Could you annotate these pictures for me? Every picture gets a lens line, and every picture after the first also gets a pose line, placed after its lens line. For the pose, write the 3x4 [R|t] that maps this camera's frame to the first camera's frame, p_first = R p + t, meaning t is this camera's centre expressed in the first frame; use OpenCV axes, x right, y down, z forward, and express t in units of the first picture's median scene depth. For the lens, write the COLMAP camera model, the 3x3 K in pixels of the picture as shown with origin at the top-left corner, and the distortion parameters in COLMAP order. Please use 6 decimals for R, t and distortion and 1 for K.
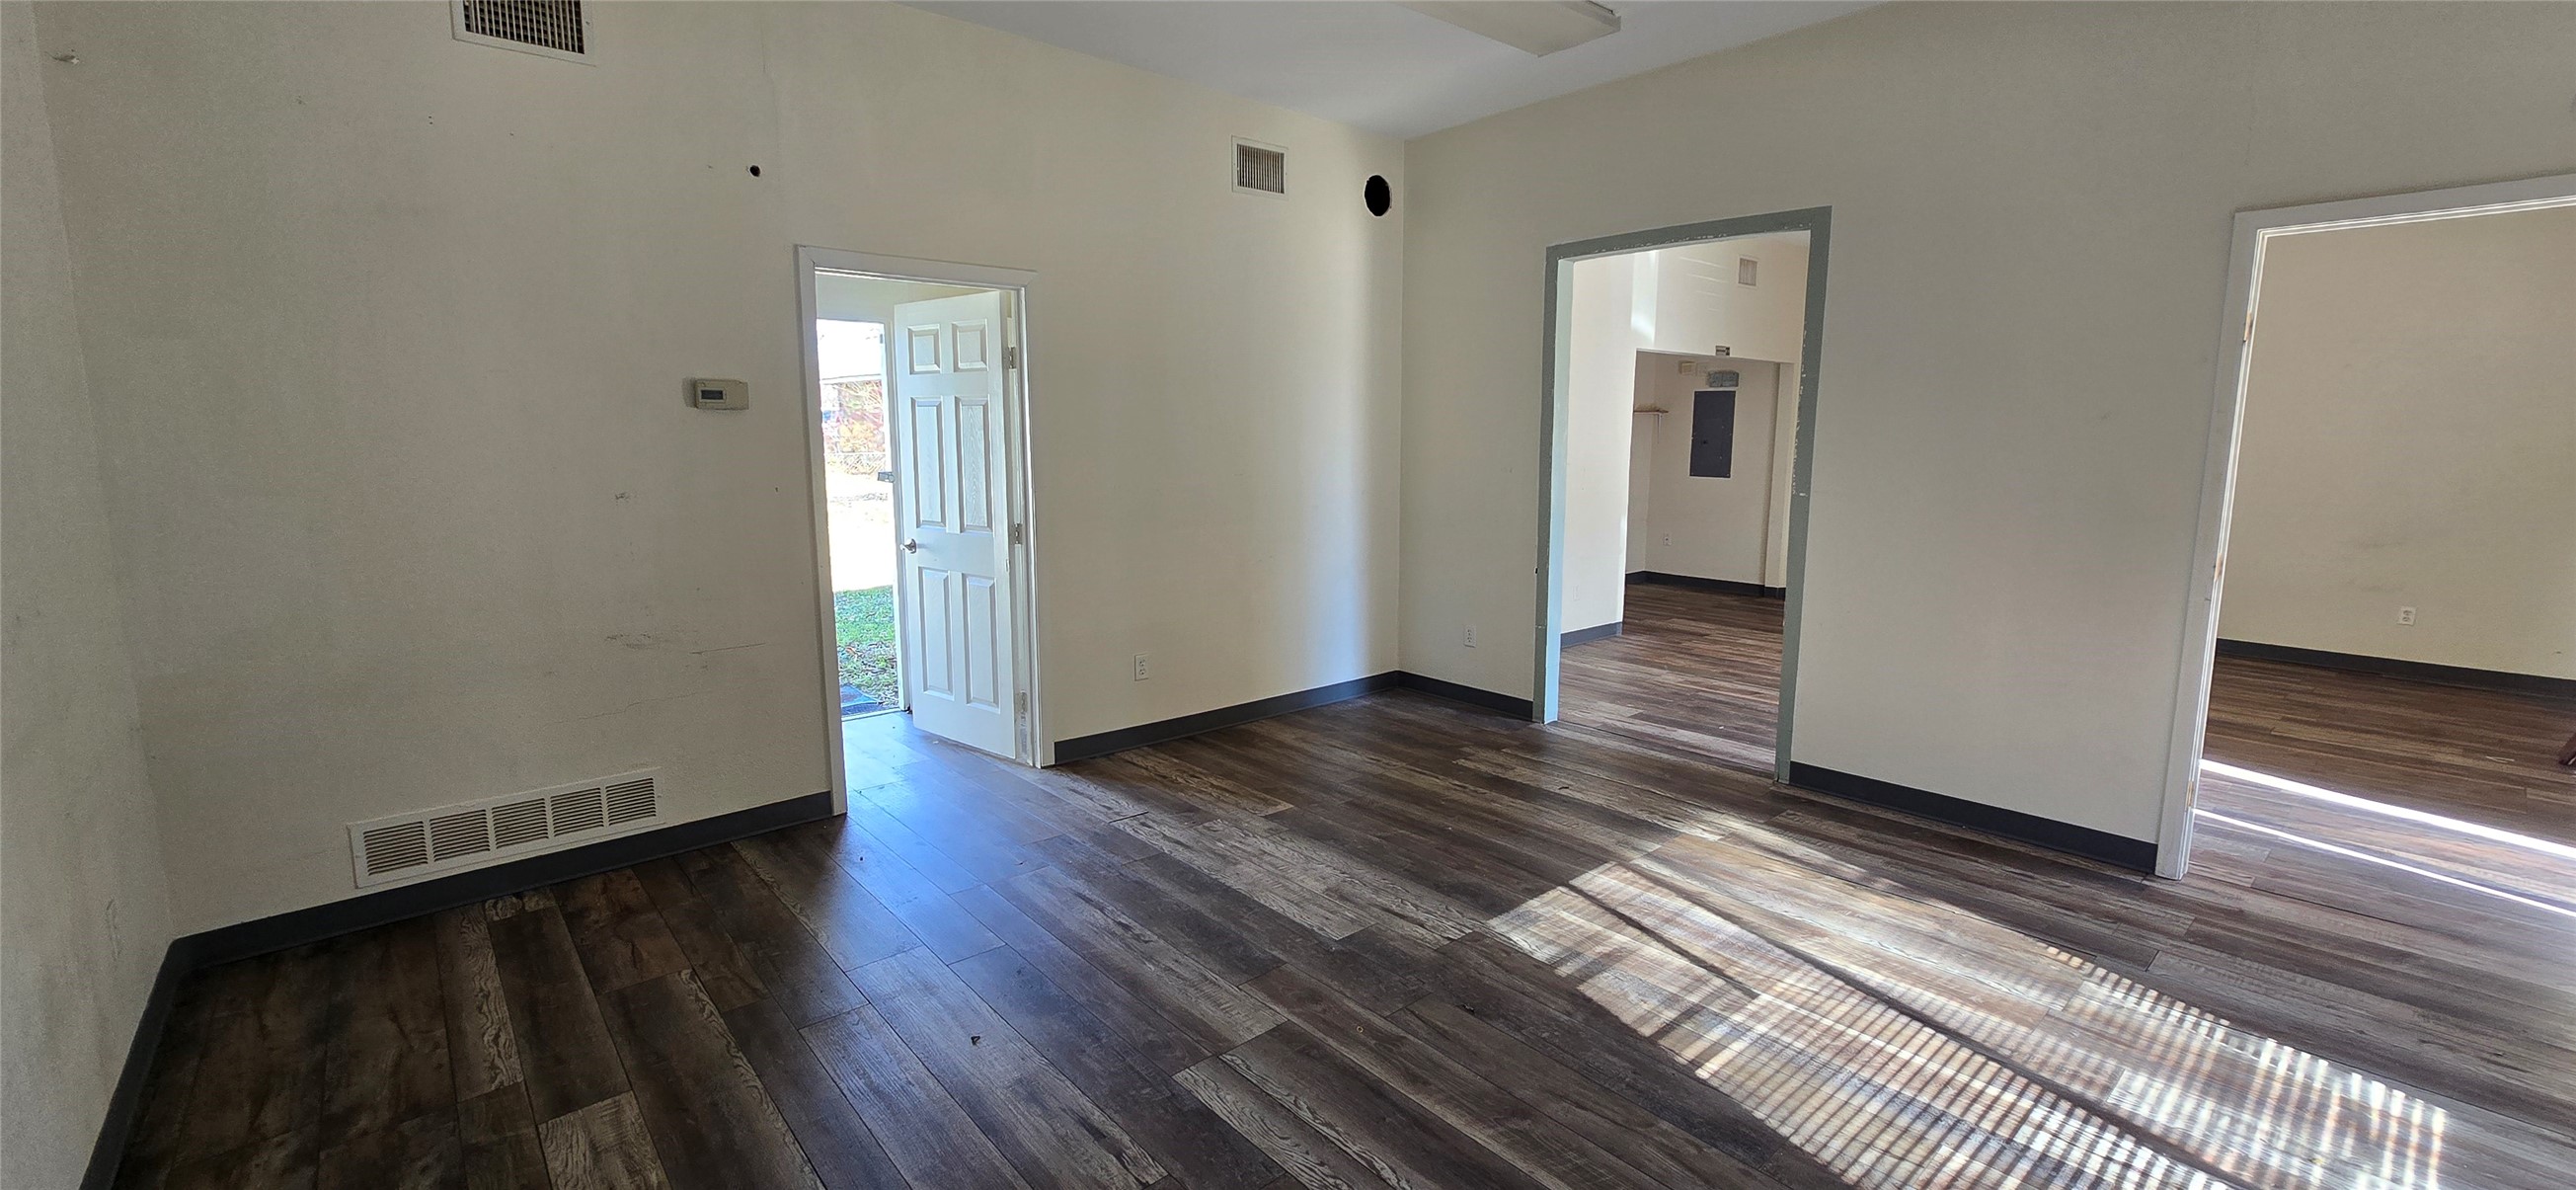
lens RADIAL K [[1053.6, 0, 1289.1], [0, 1053.6, 578.1], [0, 0, 1]] dist [0.001095, -0.000261]
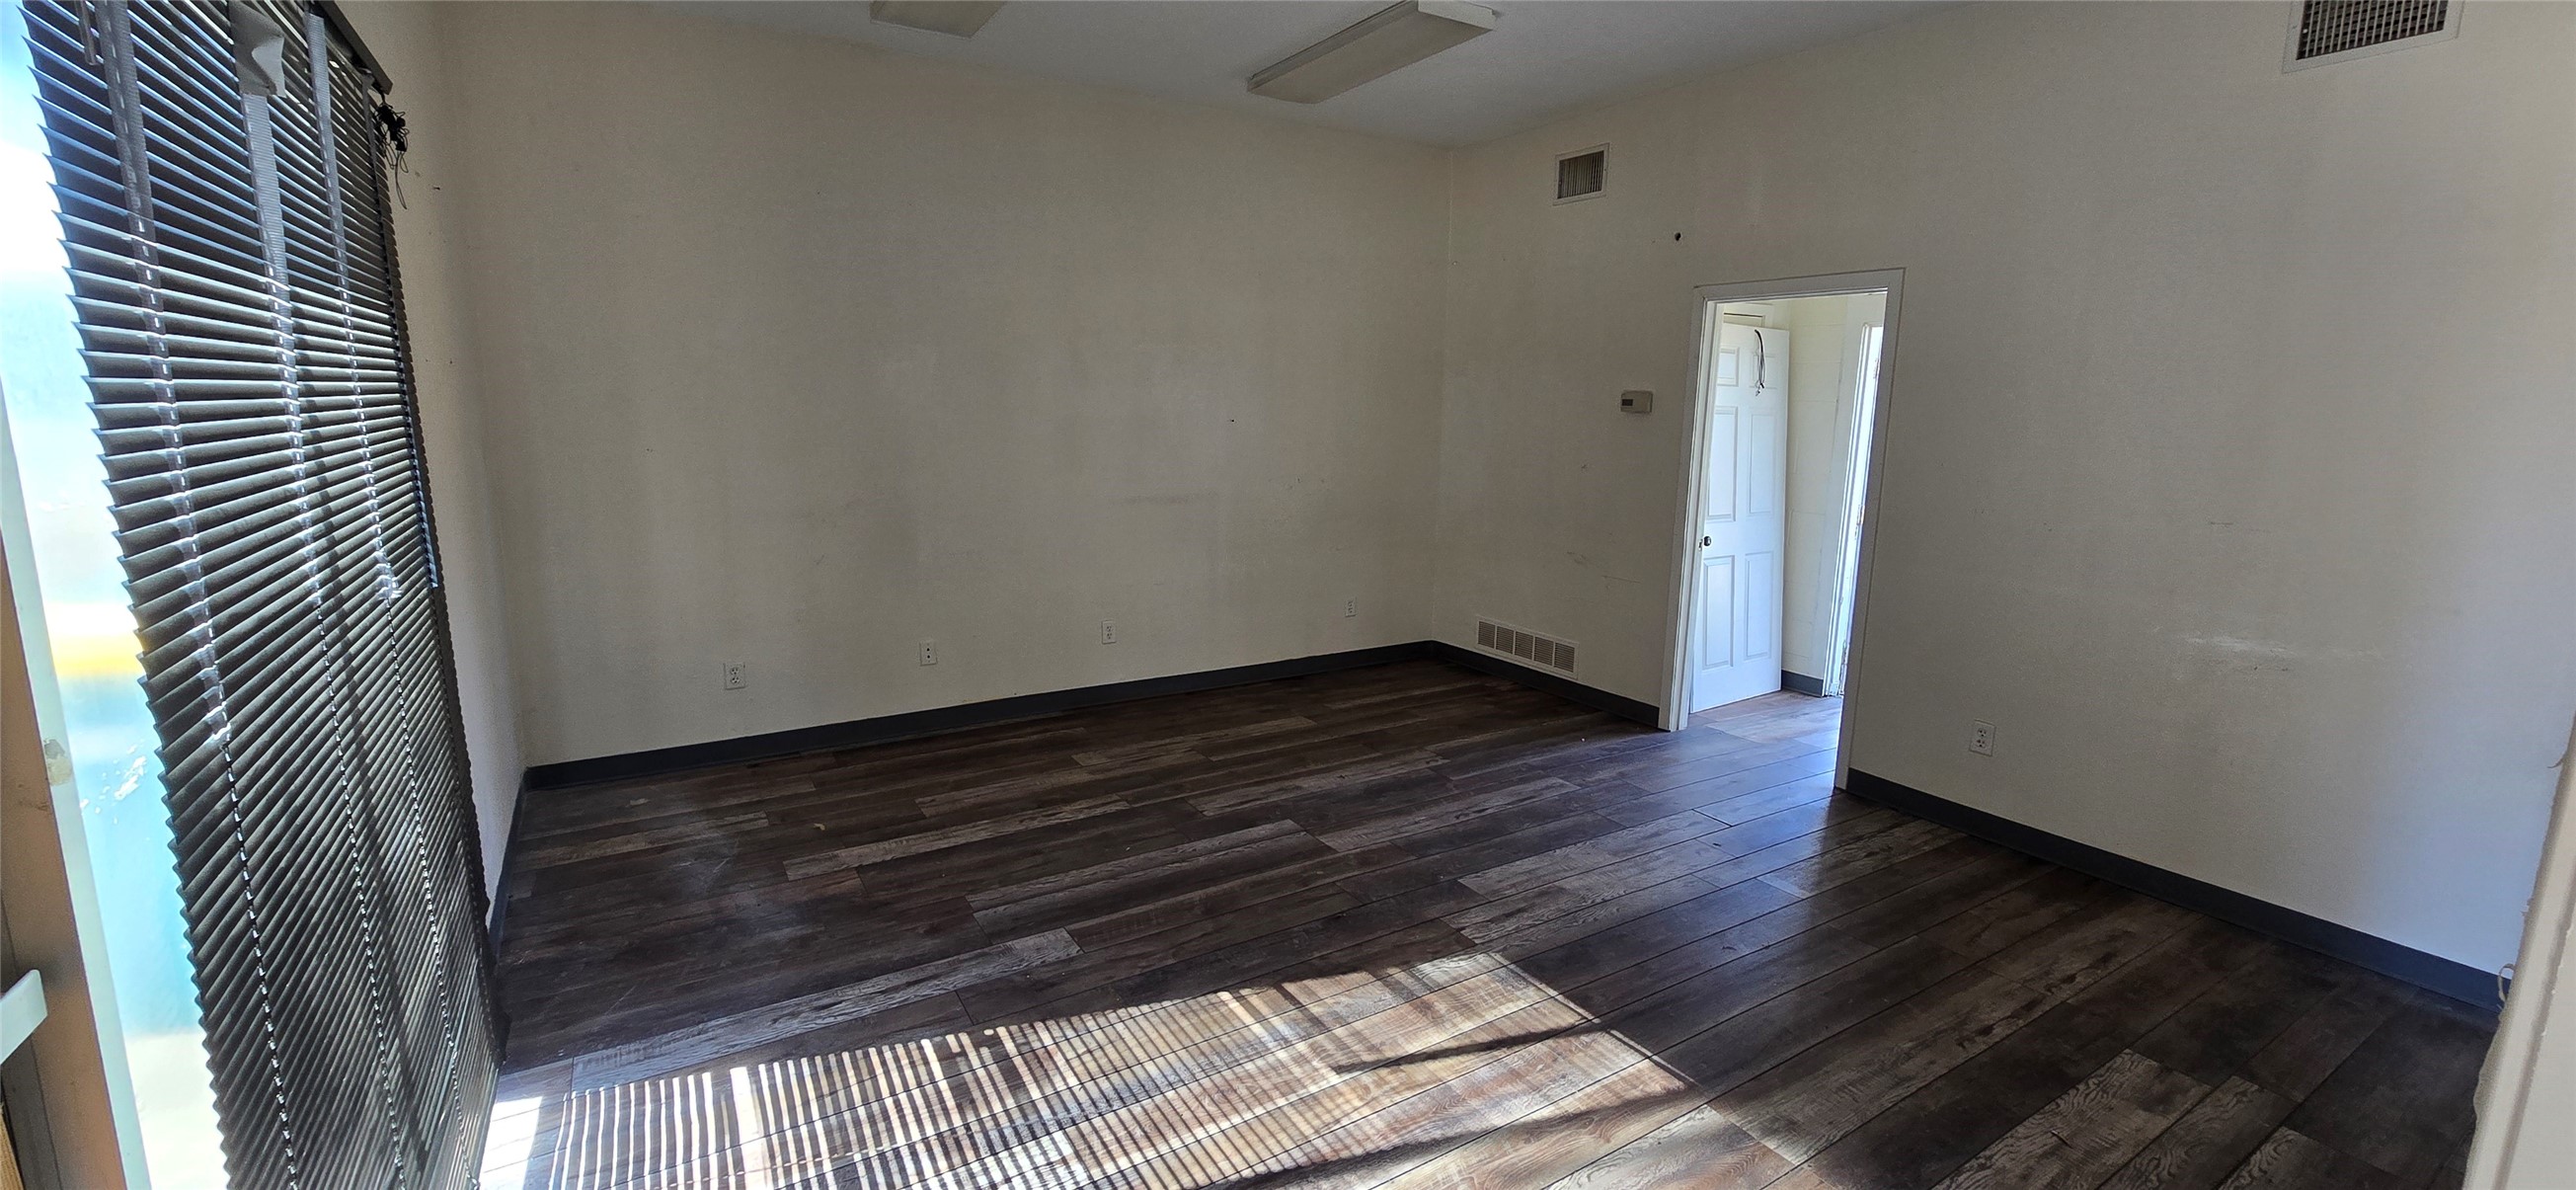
lens RADIAL K [[1053.6, 0, 1279.1], [0, 1053.6, 596.6], [0, 0, 1]] dist [0.001095, -0.000261]
pose [[-0.160711, 0.189251, -0.968688, 1.129275], [-0.154236, 0.964572, 0.214036, -0.176825], [0.974876, 0.183805, -0.125828, 0.879771]]
